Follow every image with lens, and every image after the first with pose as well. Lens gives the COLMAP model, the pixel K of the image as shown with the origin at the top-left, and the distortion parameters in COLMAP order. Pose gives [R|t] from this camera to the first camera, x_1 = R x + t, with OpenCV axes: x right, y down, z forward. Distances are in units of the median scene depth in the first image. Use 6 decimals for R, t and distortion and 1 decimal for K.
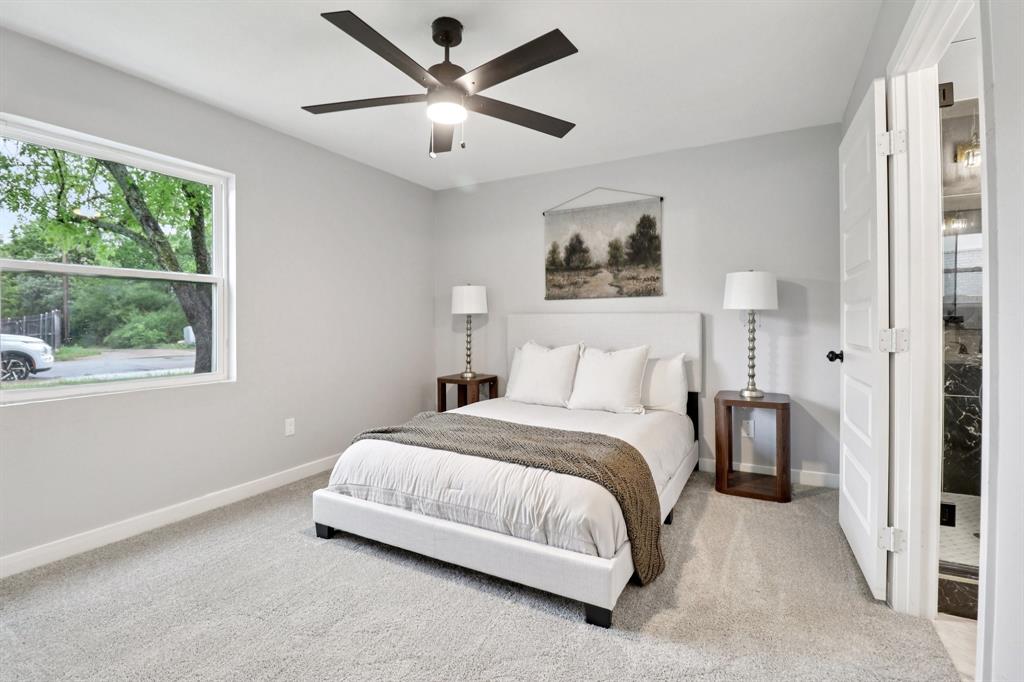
lens RADIAL K [[473.6, 0, 511.0], [0, 473.6, 318.0], [0, 0, 1]] dist [-0.000232, -0.014574]
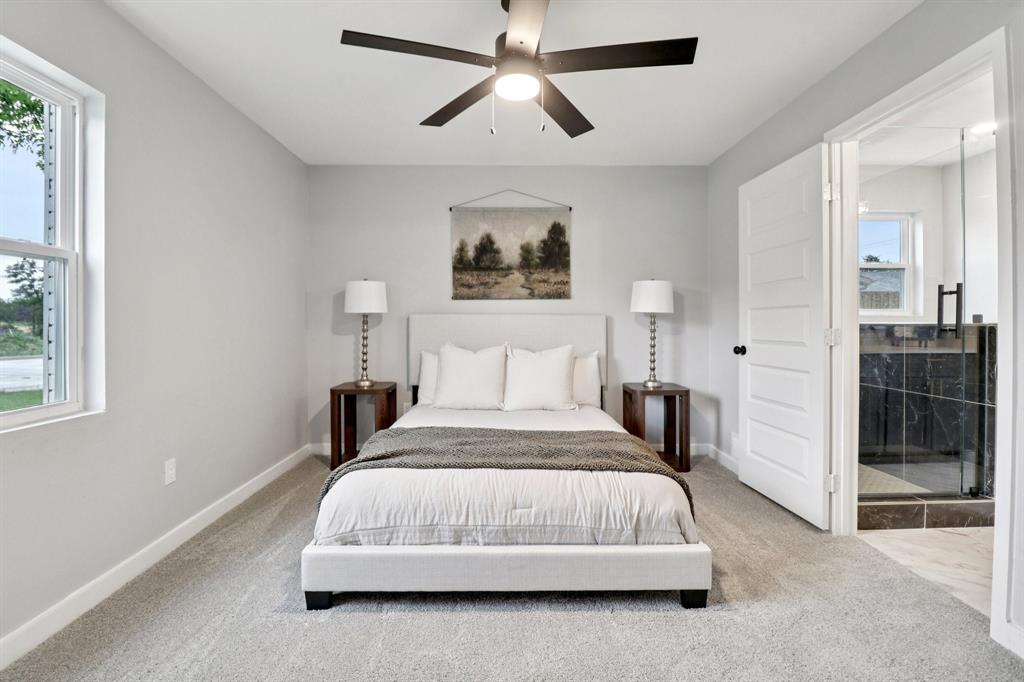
lens RADIAL K [[471.1, 0, 503.4], [0, 471.1, 321.6], [0, 0, 1]] dist [0.000199, -0.014580]
pose [[0.872607, 0.004014, 0.488407, -0.370763], [-0.006689, 0.999971, 0.003733, 0.002303], [-0.488377, -0.006525, 0.872608, 0.151465]]
